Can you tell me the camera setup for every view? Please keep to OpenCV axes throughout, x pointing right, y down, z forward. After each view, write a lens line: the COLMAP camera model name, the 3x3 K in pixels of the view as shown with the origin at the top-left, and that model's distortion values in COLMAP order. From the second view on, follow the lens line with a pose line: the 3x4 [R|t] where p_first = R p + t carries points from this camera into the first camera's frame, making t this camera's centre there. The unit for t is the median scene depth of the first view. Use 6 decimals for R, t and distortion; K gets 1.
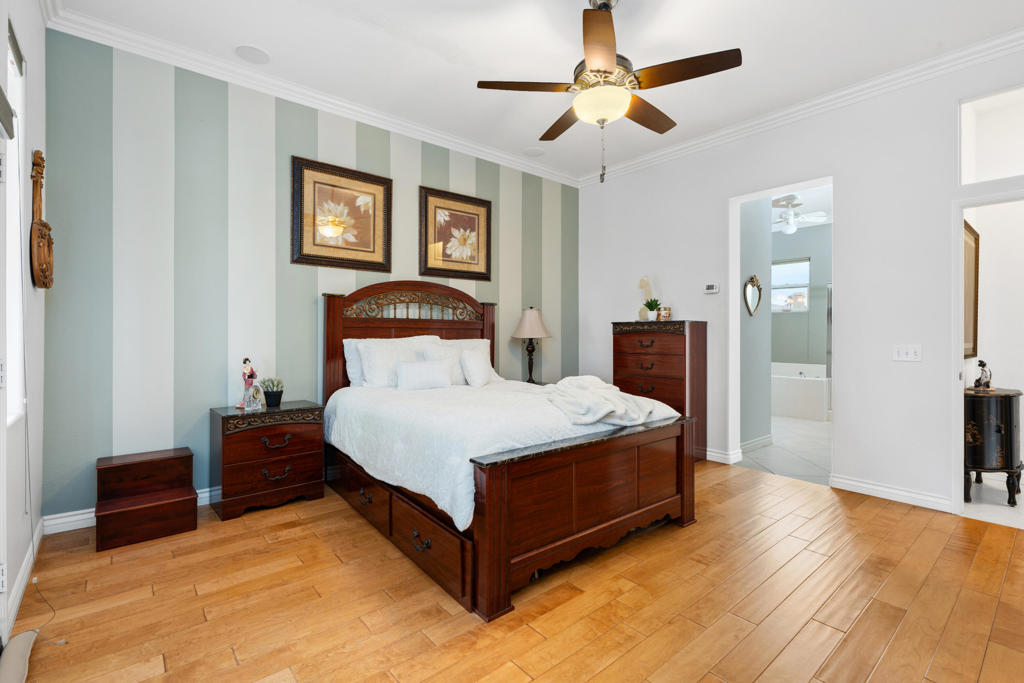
lens RADIAL K [[470.9, 0, 521.7], [0, 470.9, 332.7], [0, 0, 1]] dist [0.003136, 0.000117]
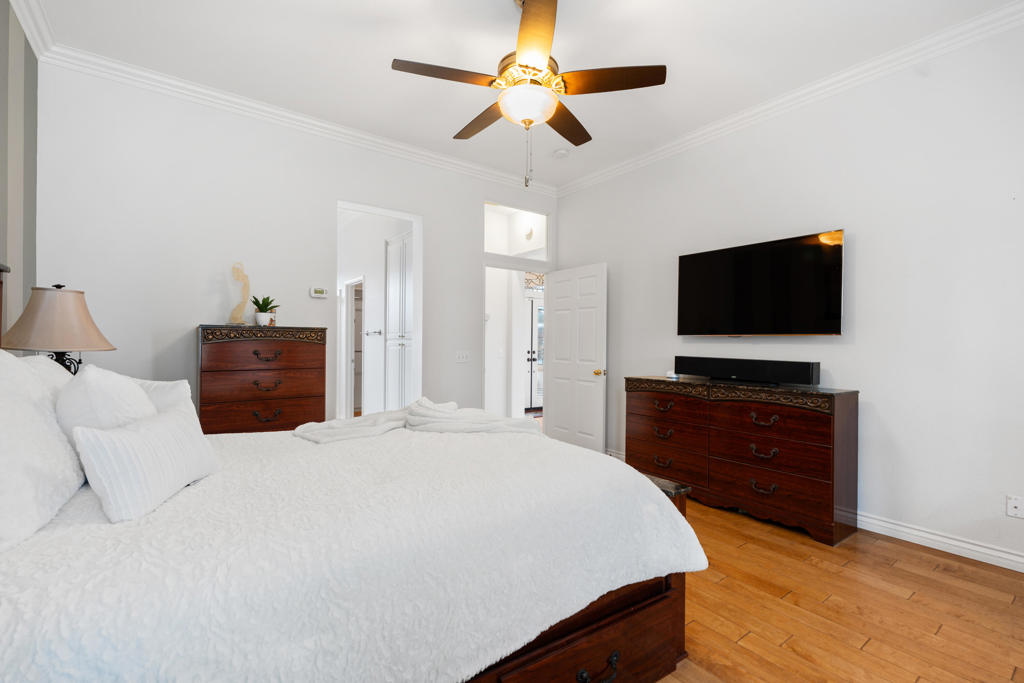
lens RADIAL K [[456.9, 0, 511.7], [0, 456.9, 339.9], [0, 0, 1]] dist [0.001313, 0.000001]
pose [[0.070863, 0.008012, 0.997454, -0.448497], [-0.007579, 0.999943, -0.007493, -0.000165], [-0.997457, -0.007029, 0.070920, 0.575486]]
